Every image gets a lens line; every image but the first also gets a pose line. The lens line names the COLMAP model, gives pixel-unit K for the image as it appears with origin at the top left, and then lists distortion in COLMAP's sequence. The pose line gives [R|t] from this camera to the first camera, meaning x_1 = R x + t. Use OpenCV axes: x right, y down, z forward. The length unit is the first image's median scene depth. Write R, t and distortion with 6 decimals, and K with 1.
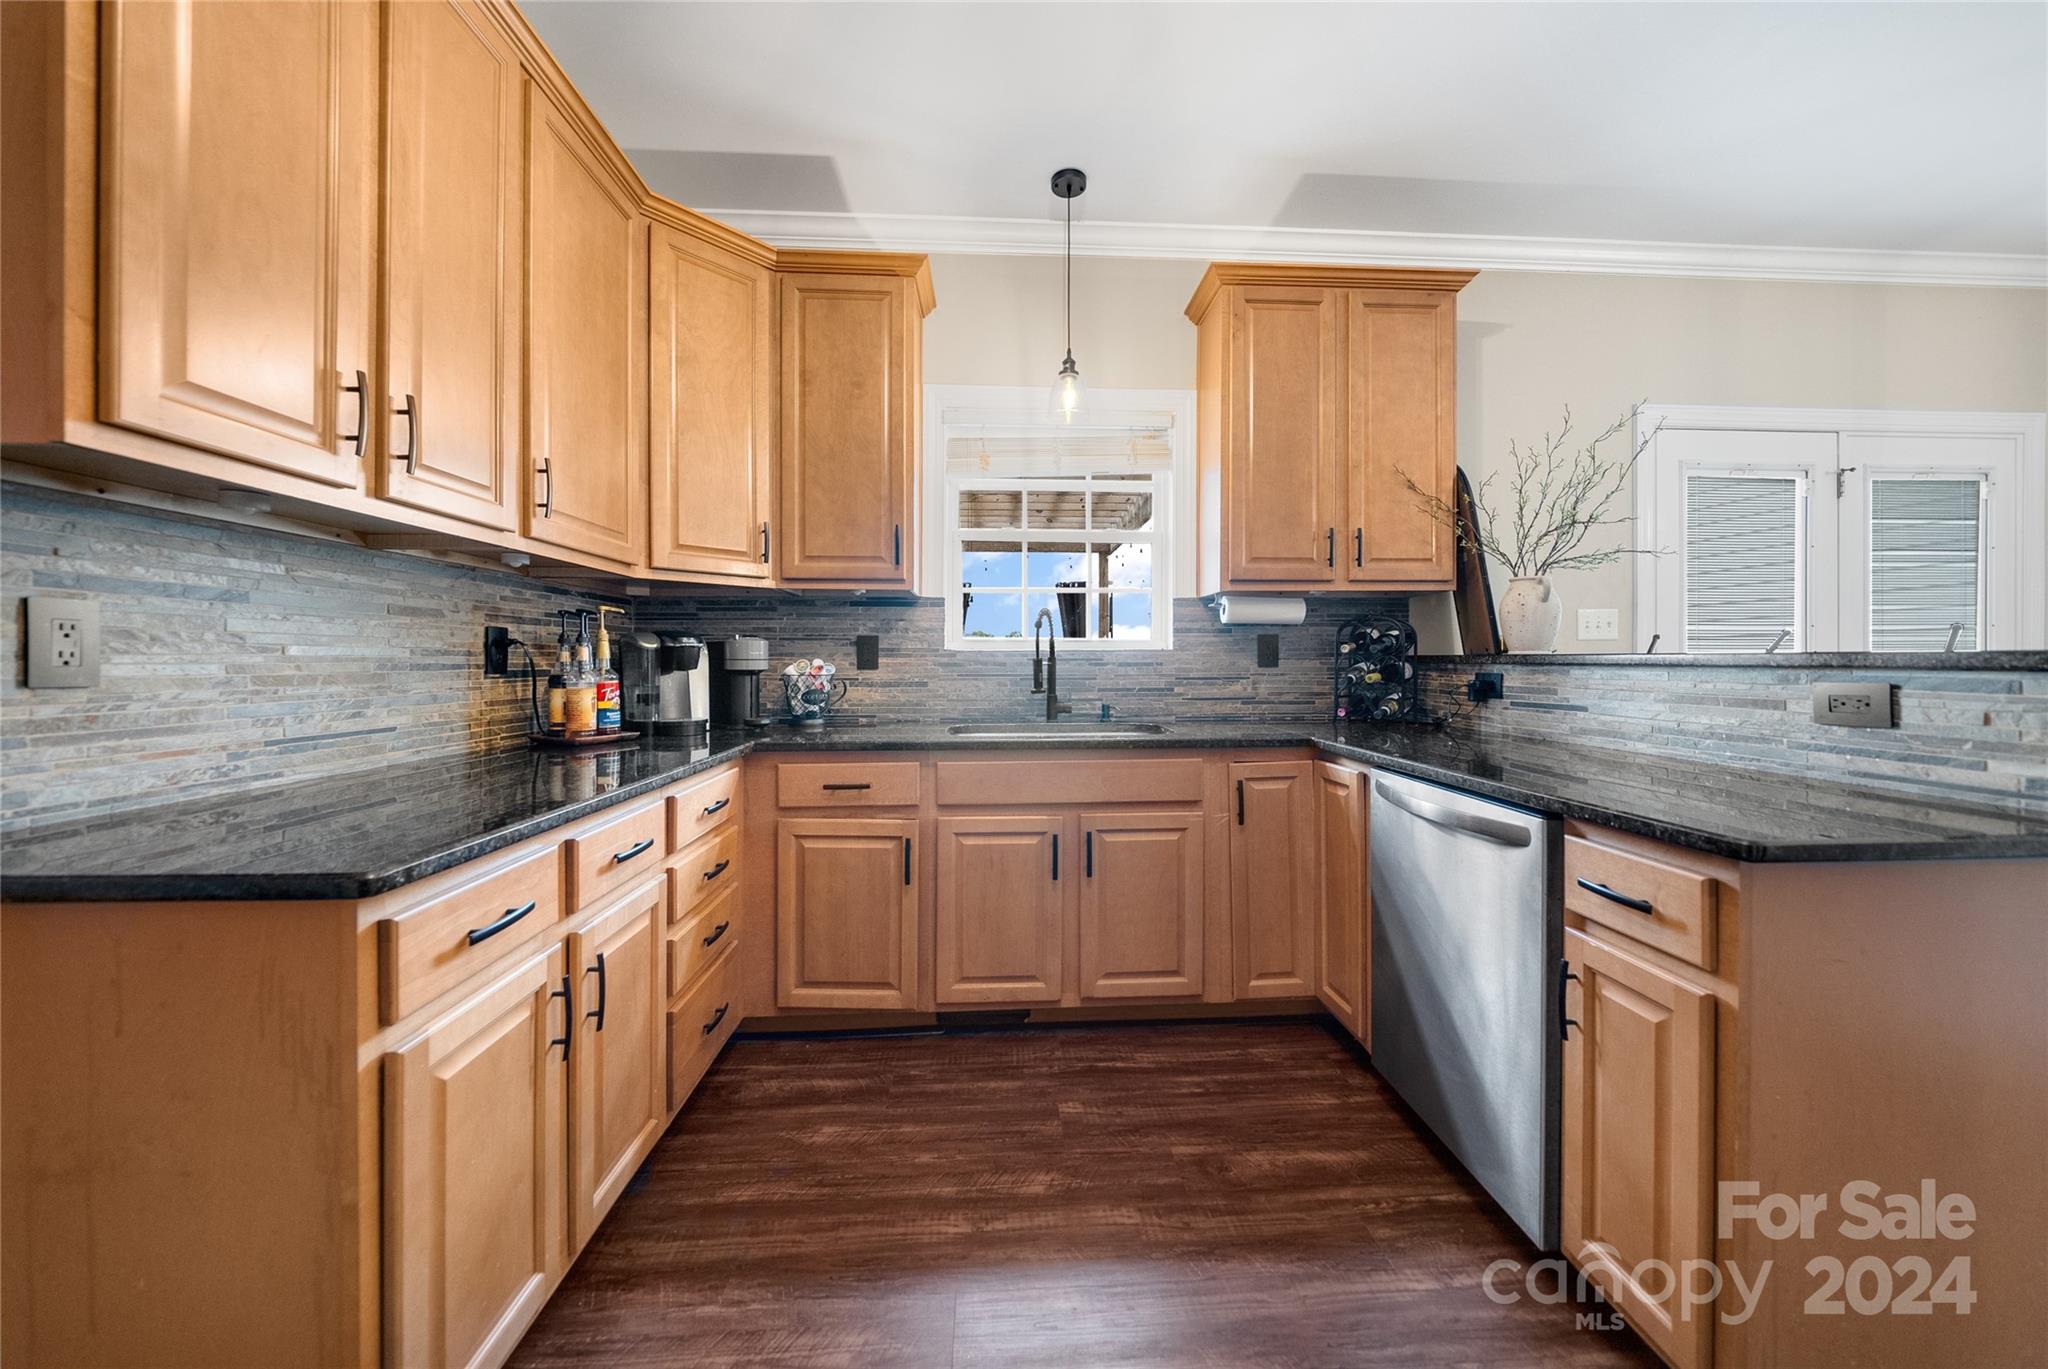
lens RADIAL K [[727.0, 0, 1033.3], [0, 727.0, 663.2], [0, 0, 1]] dist [-0.006925, -0.000058]
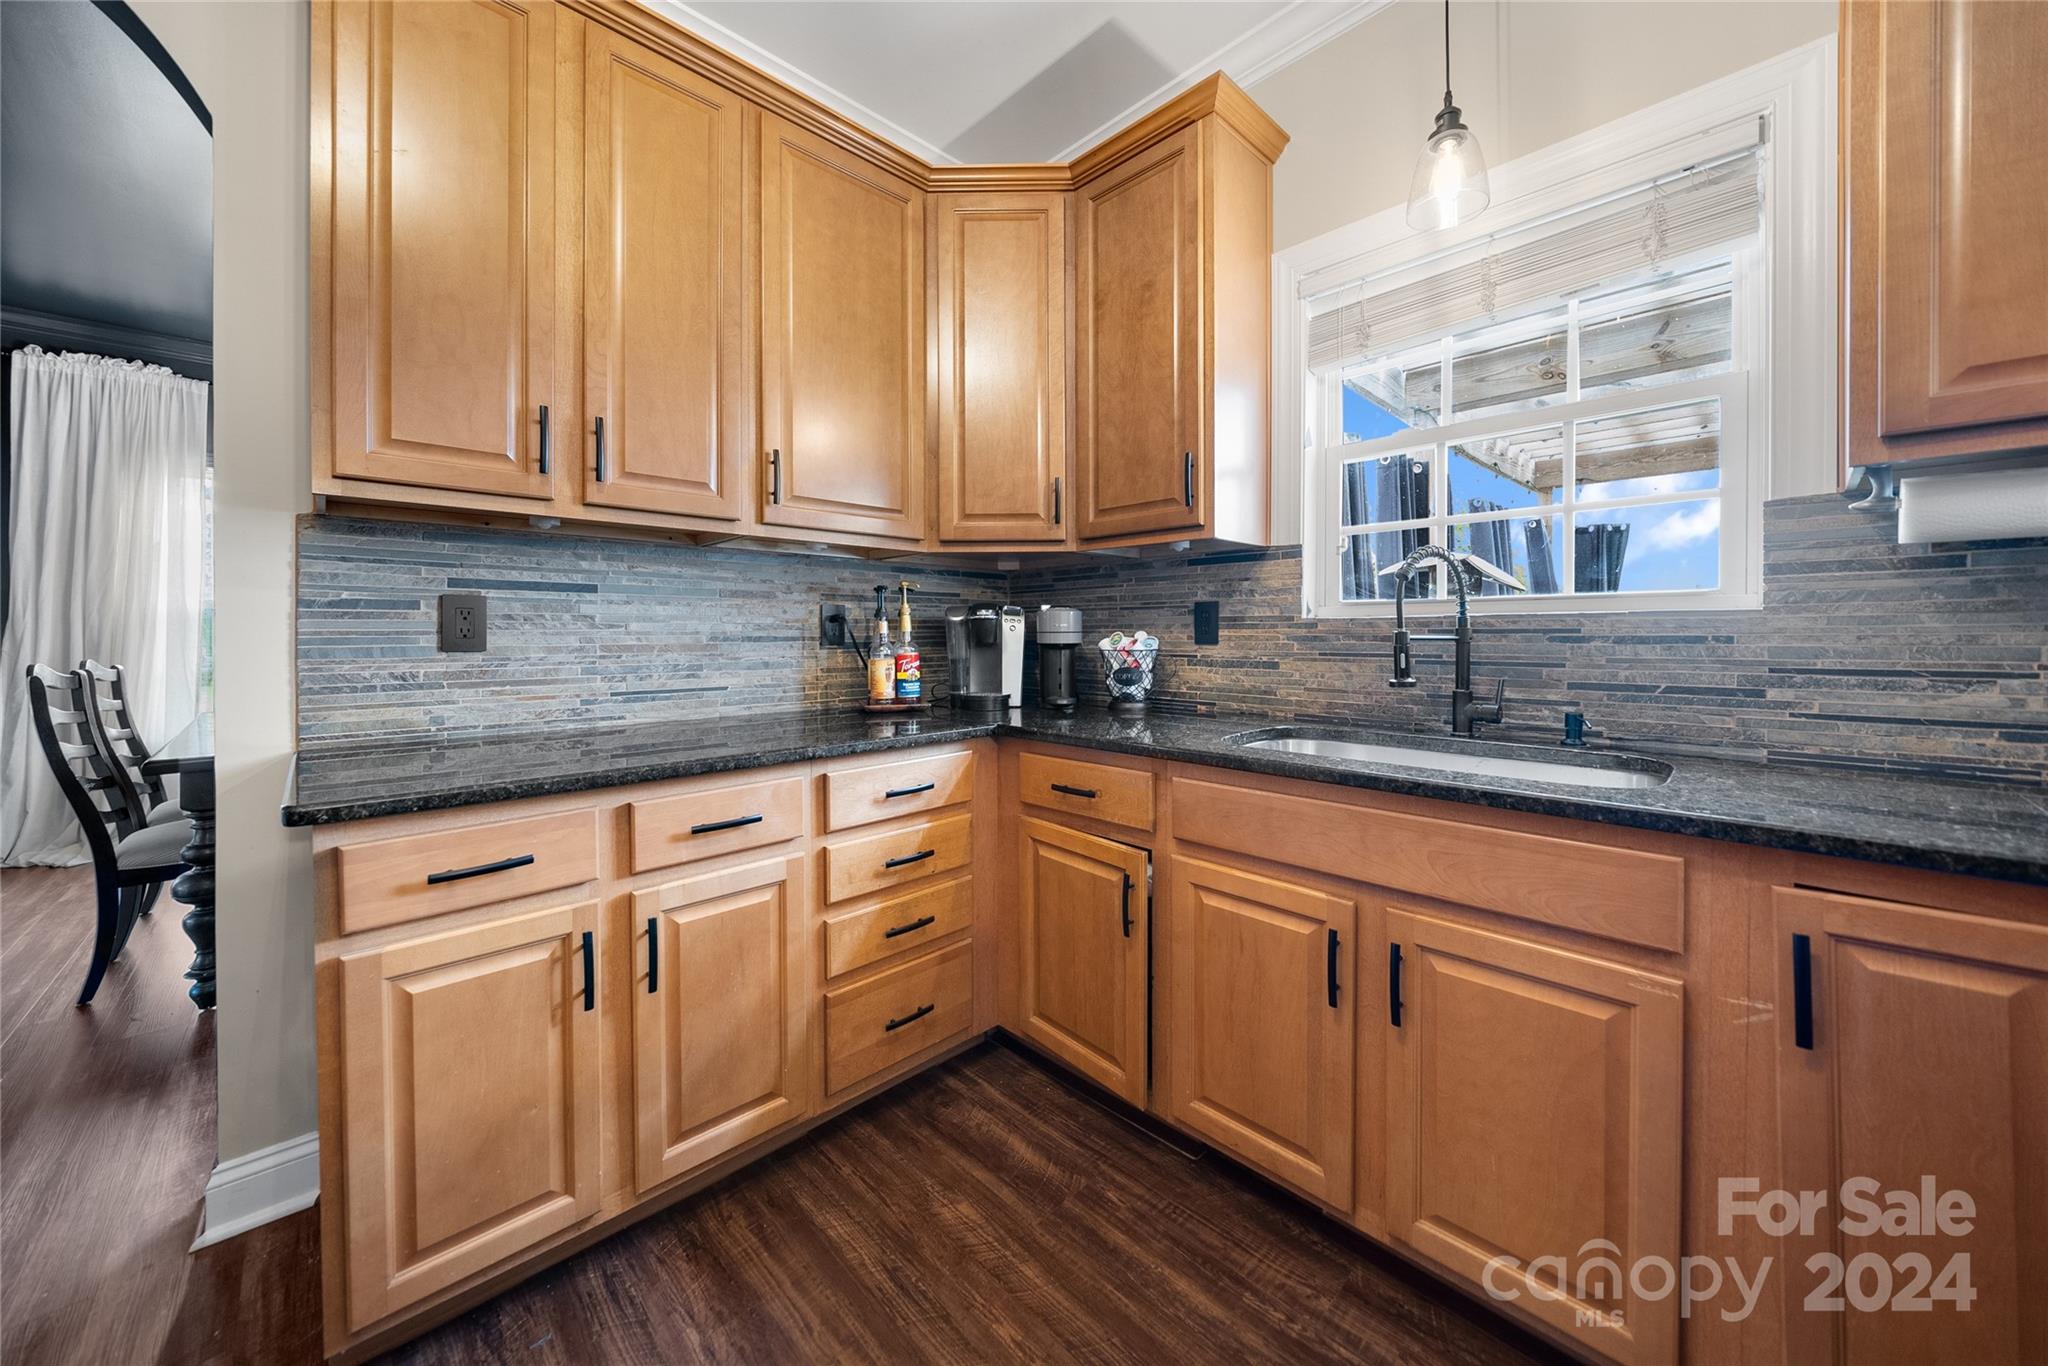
lens RADIAL K [[727.0, 0, 1013.1], [0, 727.0, 639.4], [0, 0, 1]] dist [-0.006925, -0.000058]
pose [[0.651844, 0.005785, -0.758331, 0.305915], [-0.001205, 0.999978, 0.006592, -0.002278], [0.758352, -0.003383, 0.651836, 0.425932]]
